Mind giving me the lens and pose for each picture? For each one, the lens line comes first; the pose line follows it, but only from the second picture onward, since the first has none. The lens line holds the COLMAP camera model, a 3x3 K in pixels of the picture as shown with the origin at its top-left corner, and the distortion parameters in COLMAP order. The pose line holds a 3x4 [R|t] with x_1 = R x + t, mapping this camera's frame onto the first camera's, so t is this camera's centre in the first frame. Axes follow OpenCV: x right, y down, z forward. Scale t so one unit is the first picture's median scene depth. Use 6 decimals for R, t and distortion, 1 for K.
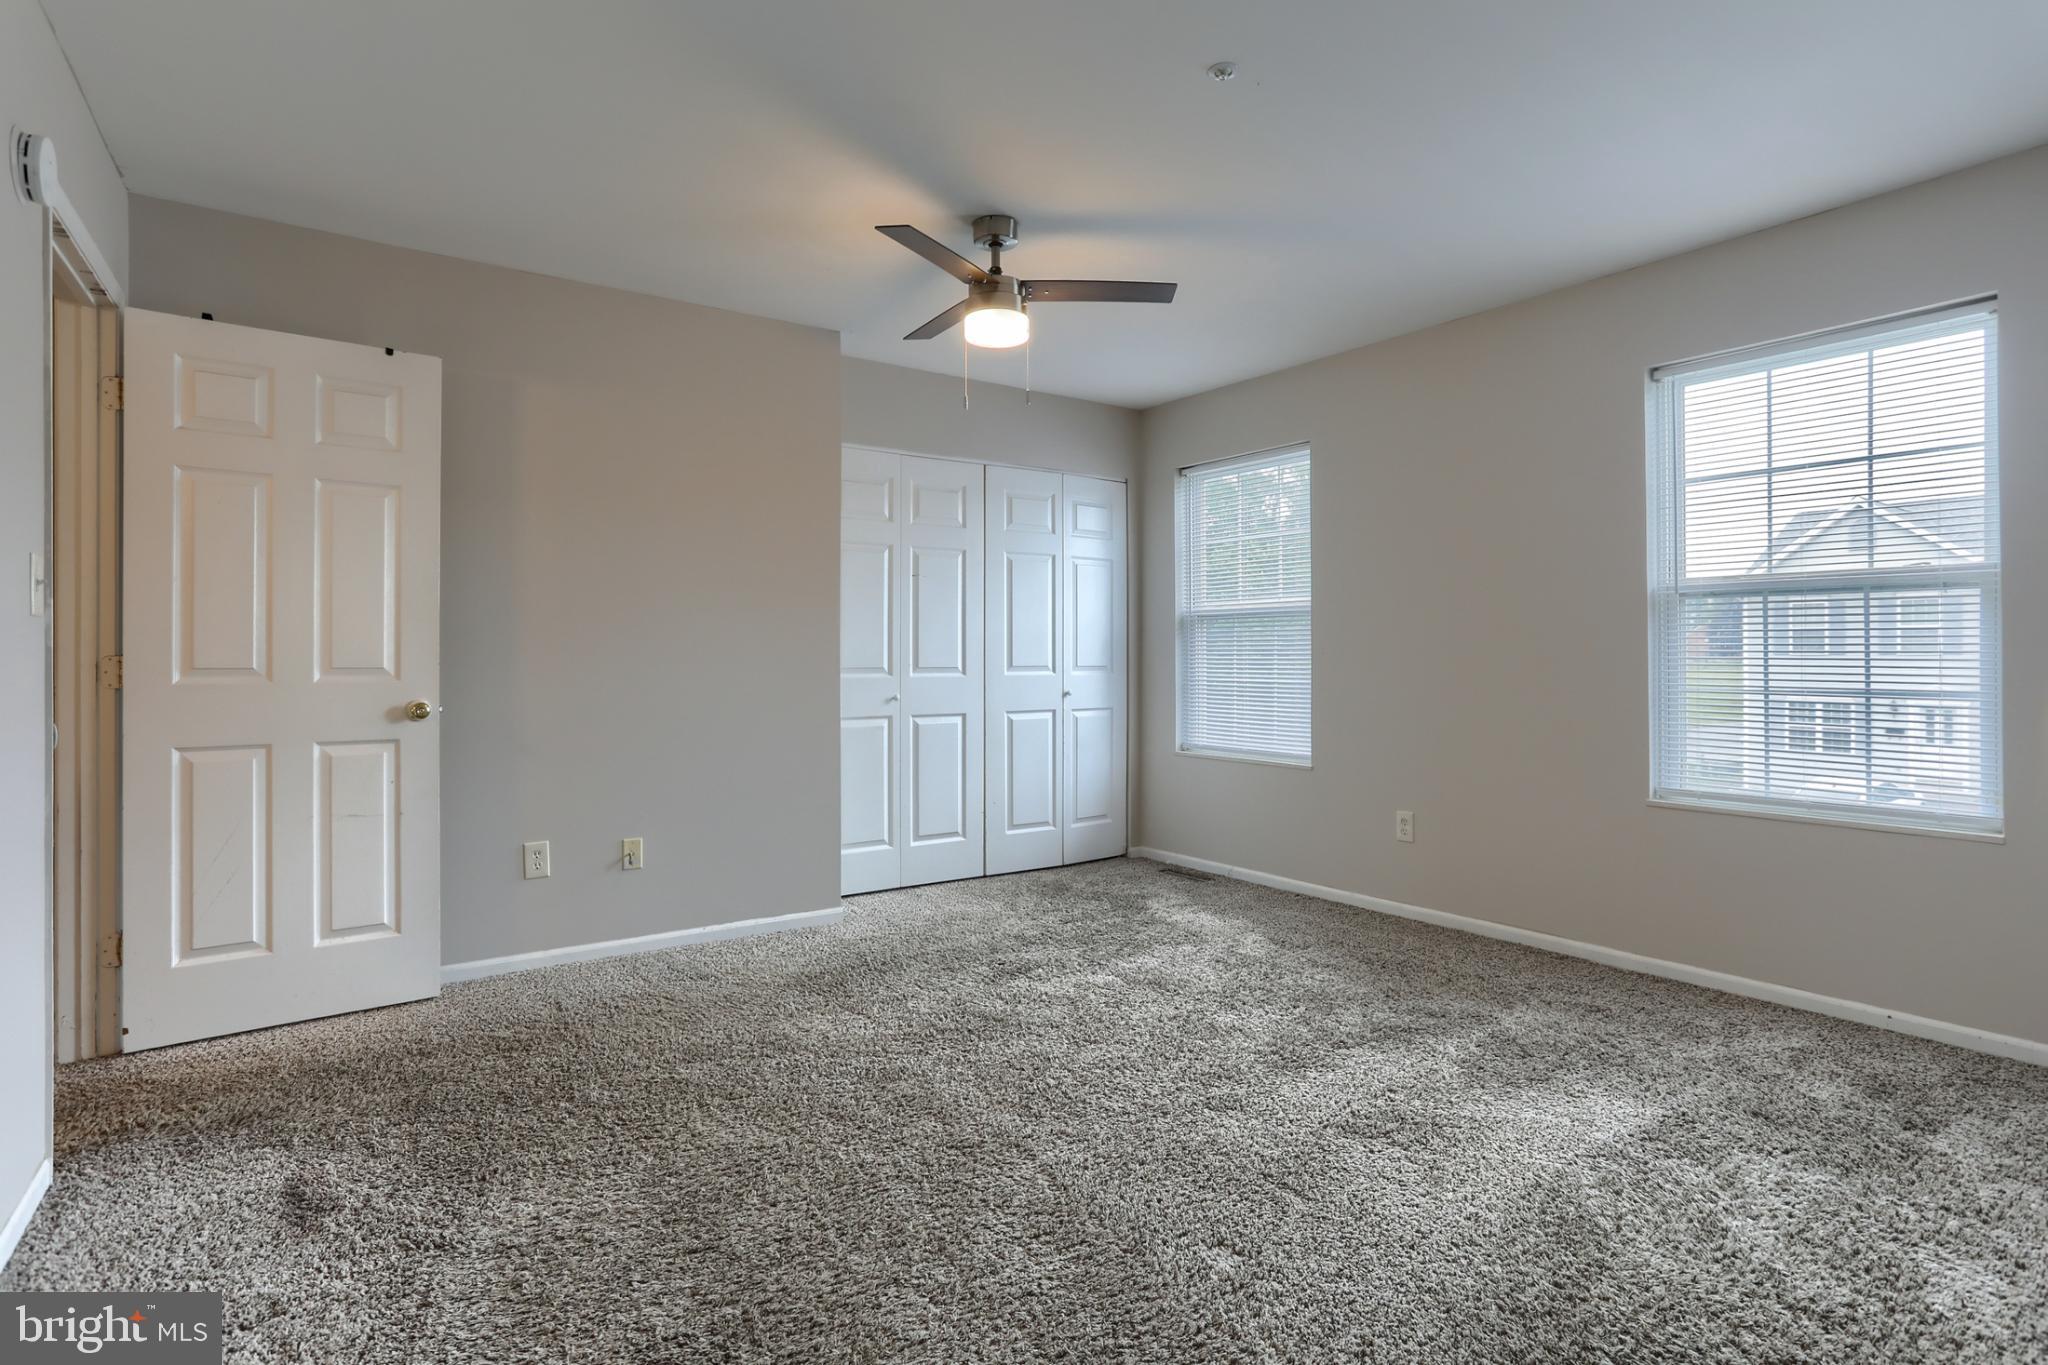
lens RADIAL K [[969.3, 0, 1024.6], [0, 969.3, 644.4], [0, 0, 1]] dist [-0.027616, 0.000446]
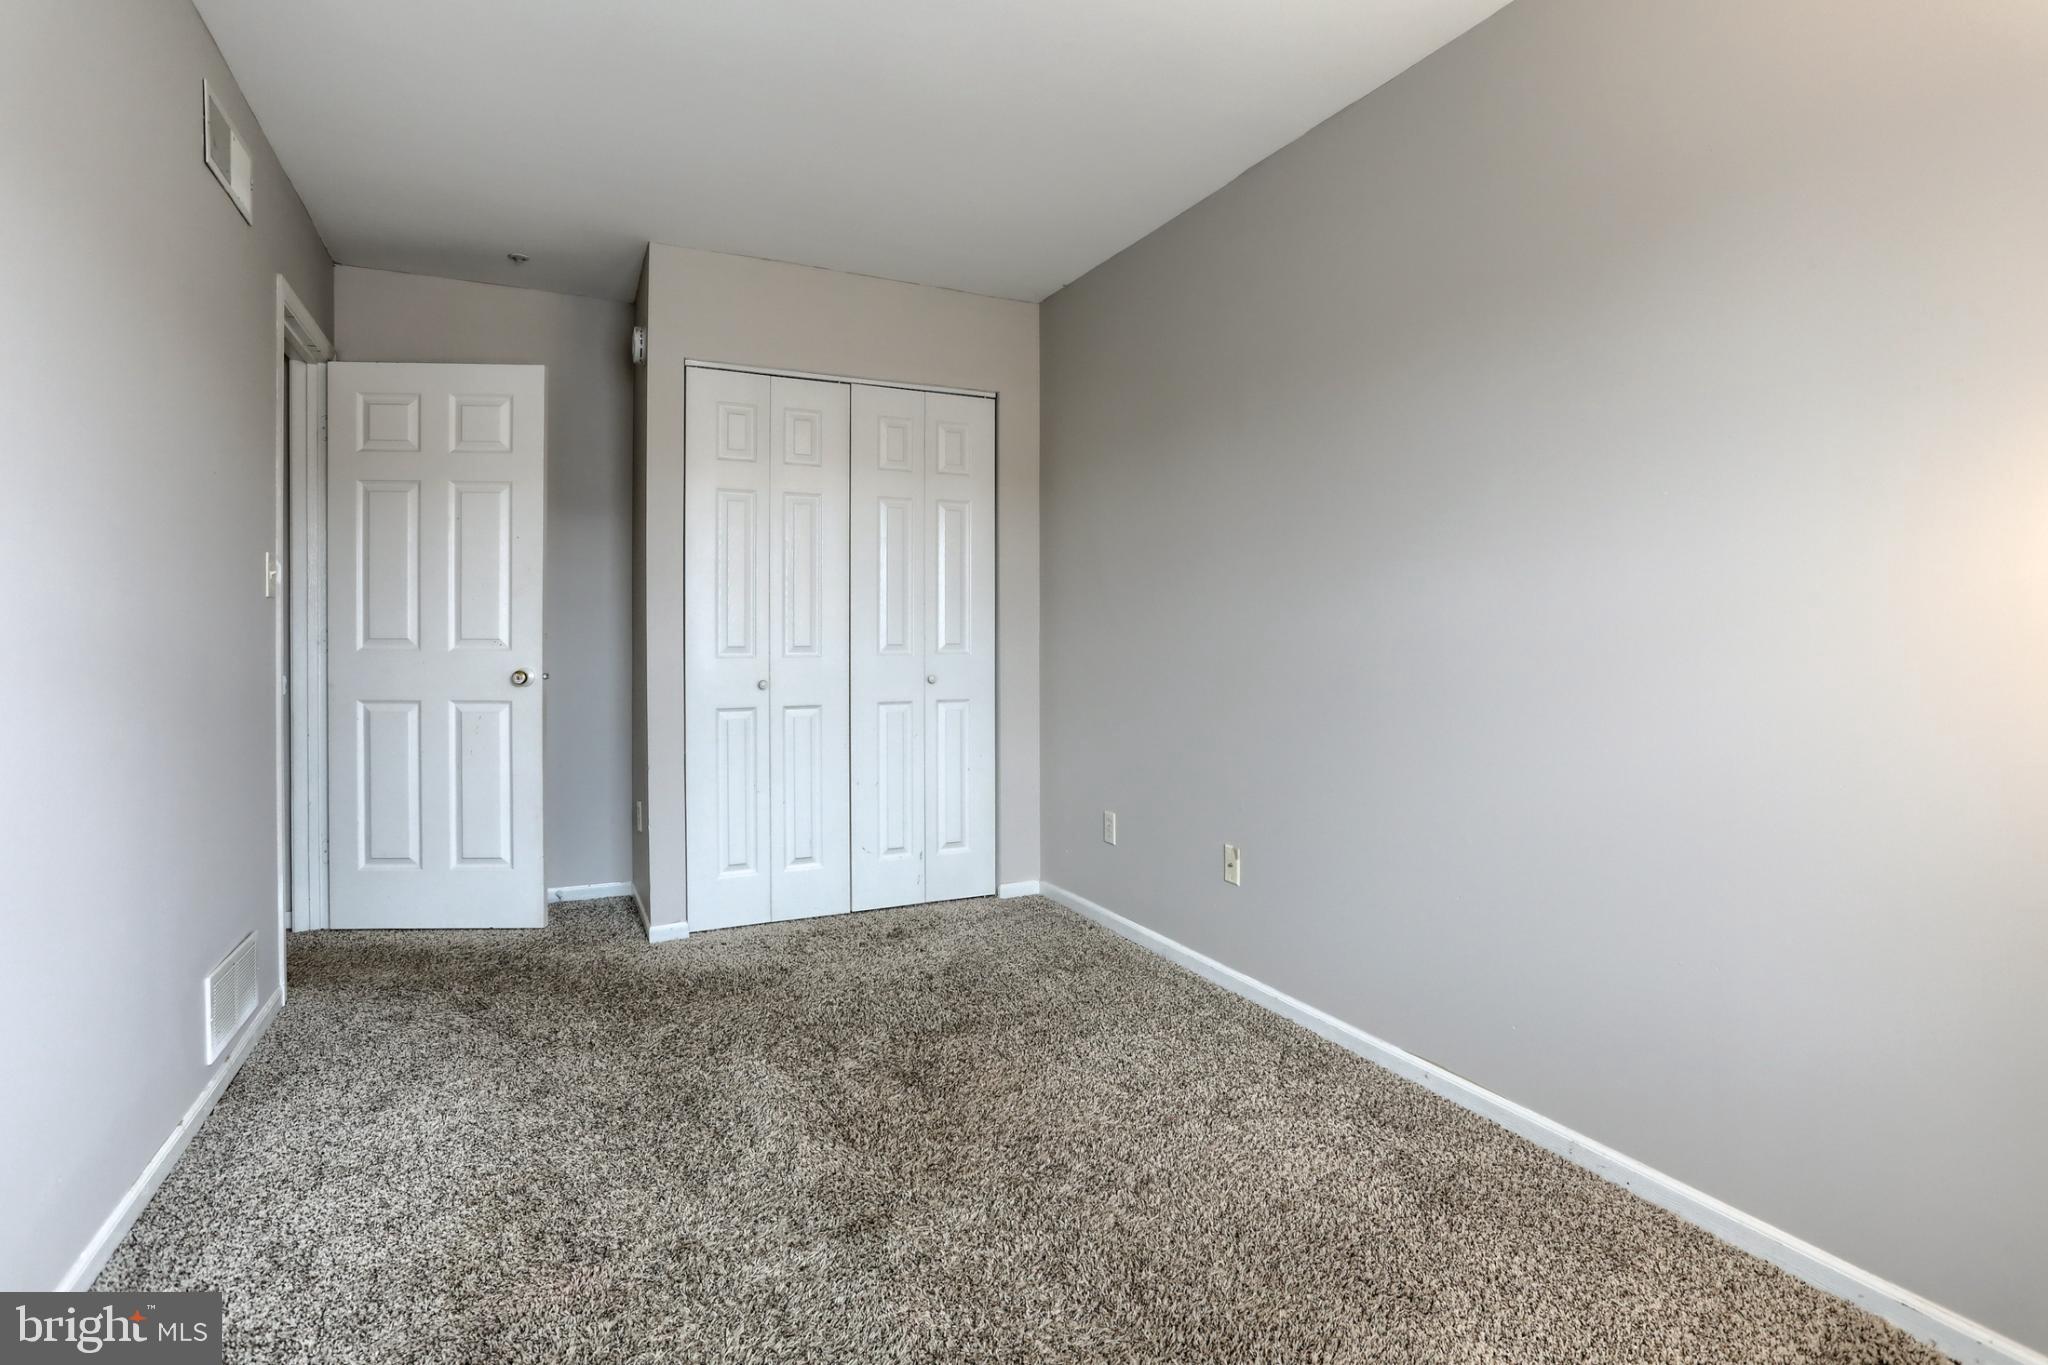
lens RADIAL K [[969.3, 0, 1024.6], [0, 969.3, 644.4], [0, 0, 1]] dist [-0.027616, 0.000446]
pose [[0.776763, 0.009555, -0.629721, 0.556858], [0.000163, 0.999882, 0.015374, 0.012651], [0.629793, -0.012044, 0.776669, 0.492093]]
